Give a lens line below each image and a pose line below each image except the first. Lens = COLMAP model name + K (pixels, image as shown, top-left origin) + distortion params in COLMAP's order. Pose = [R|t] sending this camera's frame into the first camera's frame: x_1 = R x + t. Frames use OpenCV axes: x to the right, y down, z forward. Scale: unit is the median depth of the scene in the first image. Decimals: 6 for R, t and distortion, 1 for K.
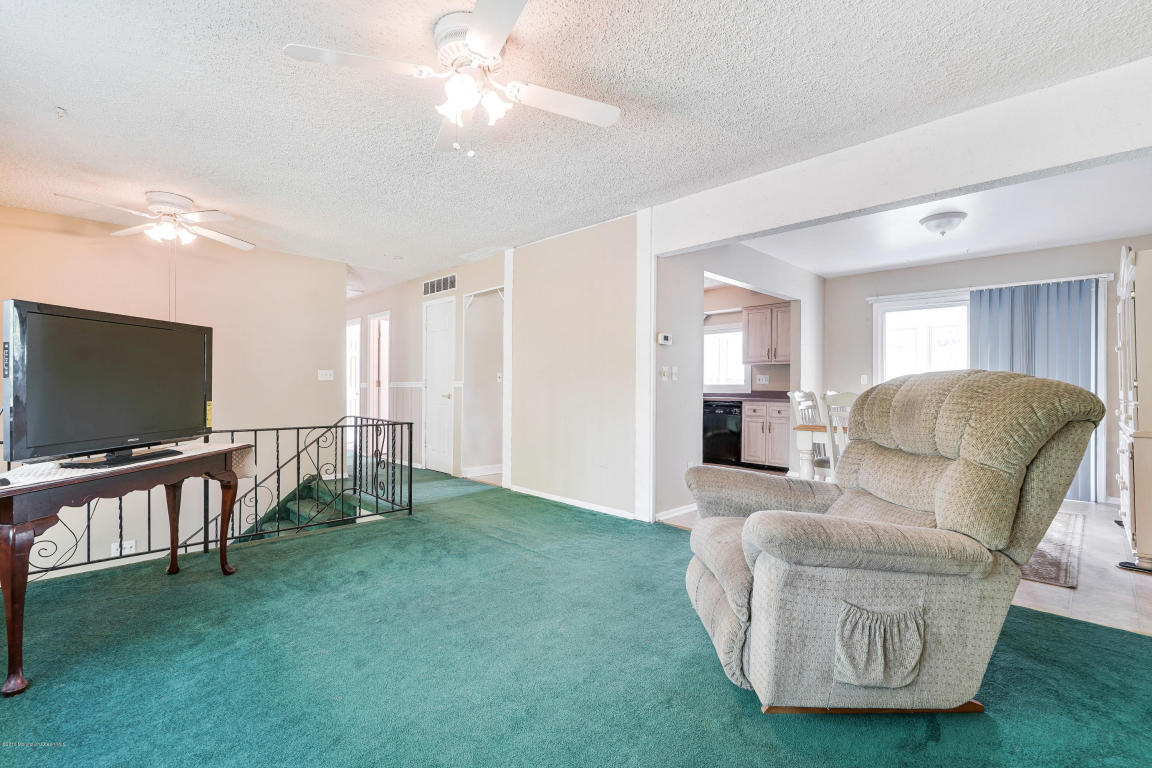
lens RADIAL K [[515.7, 0, 571.6], [0, 515.7, 386.4], [0, 0, 1]] dist [-0.002921, 0.001084]
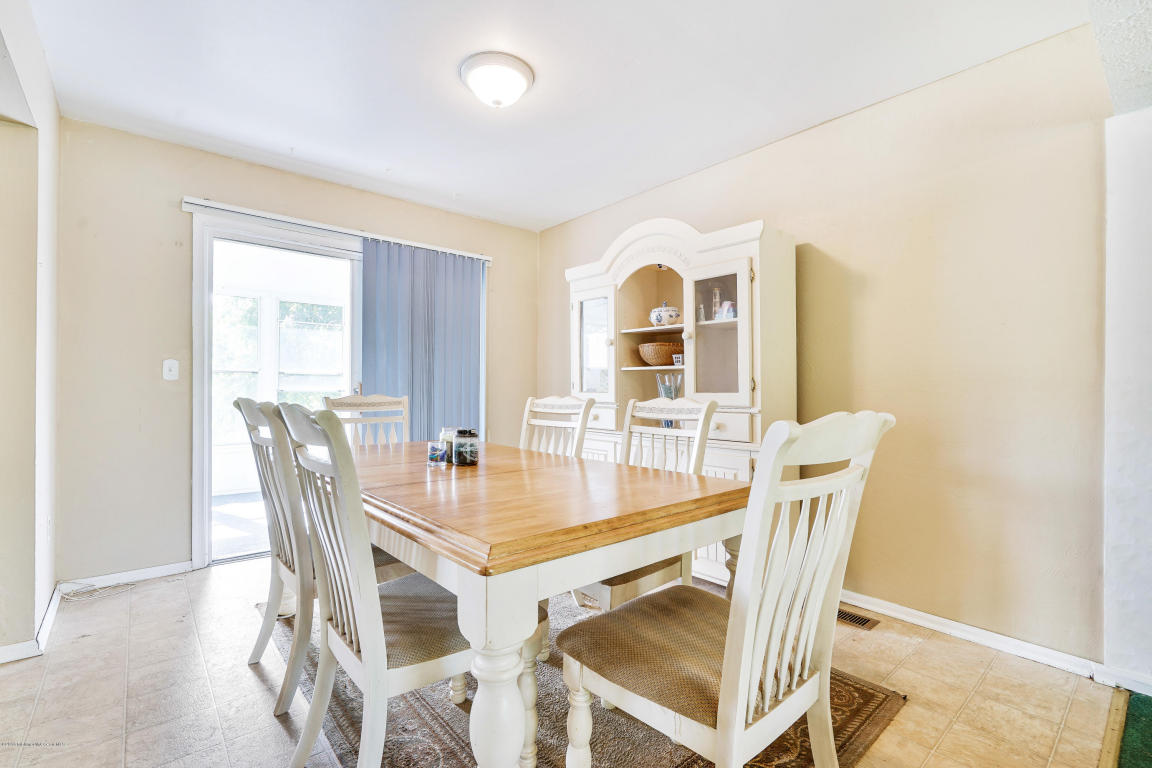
lens RADIAL K [[504.0, 0, 576.0], [0, 504.0, 384.0], [0, 0, 1]] dist [-0.003192, -0.000205]
pose [[0.058892, 0.002307, 0.998262, 0.137908], [-0.003210, 0.999993, -0.002121, -0.000572], [-0.998259, -0.003079, 0.058899, 0.595226]]
